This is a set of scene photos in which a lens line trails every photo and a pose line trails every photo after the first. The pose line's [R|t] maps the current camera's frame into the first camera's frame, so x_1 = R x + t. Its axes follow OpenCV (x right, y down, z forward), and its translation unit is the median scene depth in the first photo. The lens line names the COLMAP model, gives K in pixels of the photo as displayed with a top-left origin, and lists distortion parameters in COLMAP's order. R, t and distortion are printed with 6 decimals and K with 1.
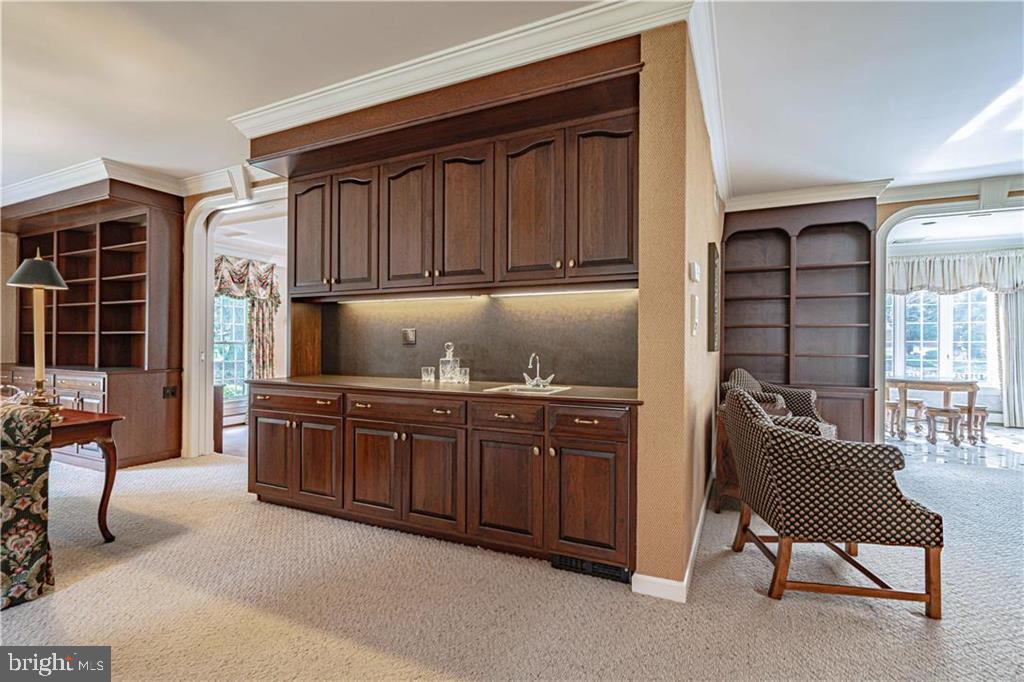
lens RADIAL K [[470.3, 0, 556.2], [0, 470.3, 341.0], [0, 0, 1]] dist [-0.004953, 0.002249]
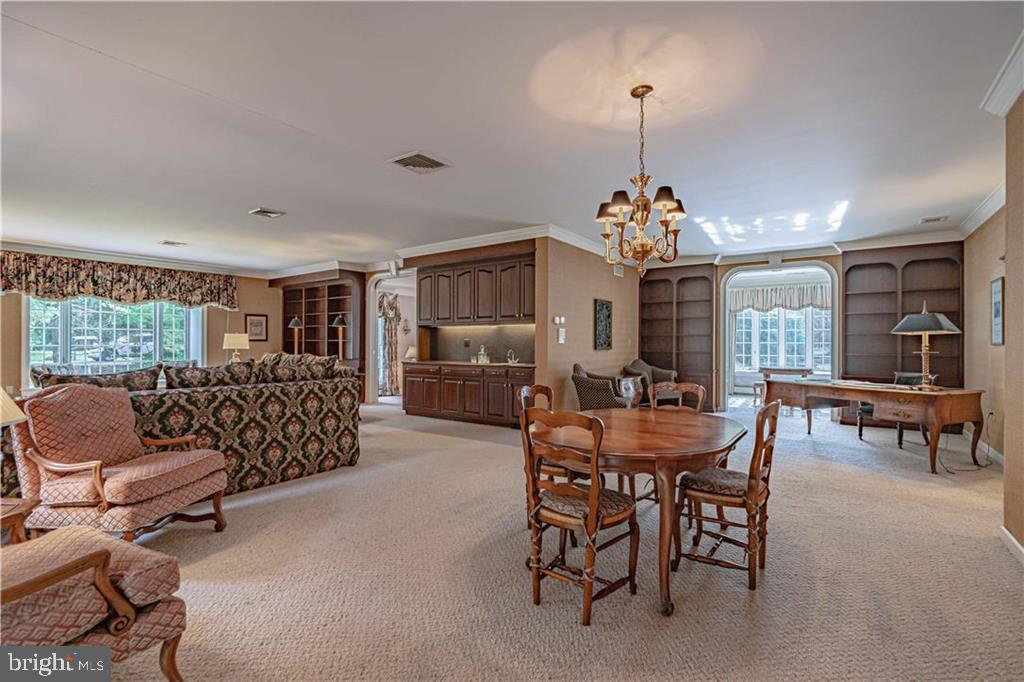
lens RADIAL K [[470.3, 0, 507.3], [0, 470.3, 340.9], [0, 0, 1]] dist [-0.004953, 0.002249]
pose [[0.961716, -0.005130, -0.273999, 0.479533], [0.004914, 0.999987, -0.001477, -0.013838], [0.274003, 0.000074, 0.961729, -1.088578]]
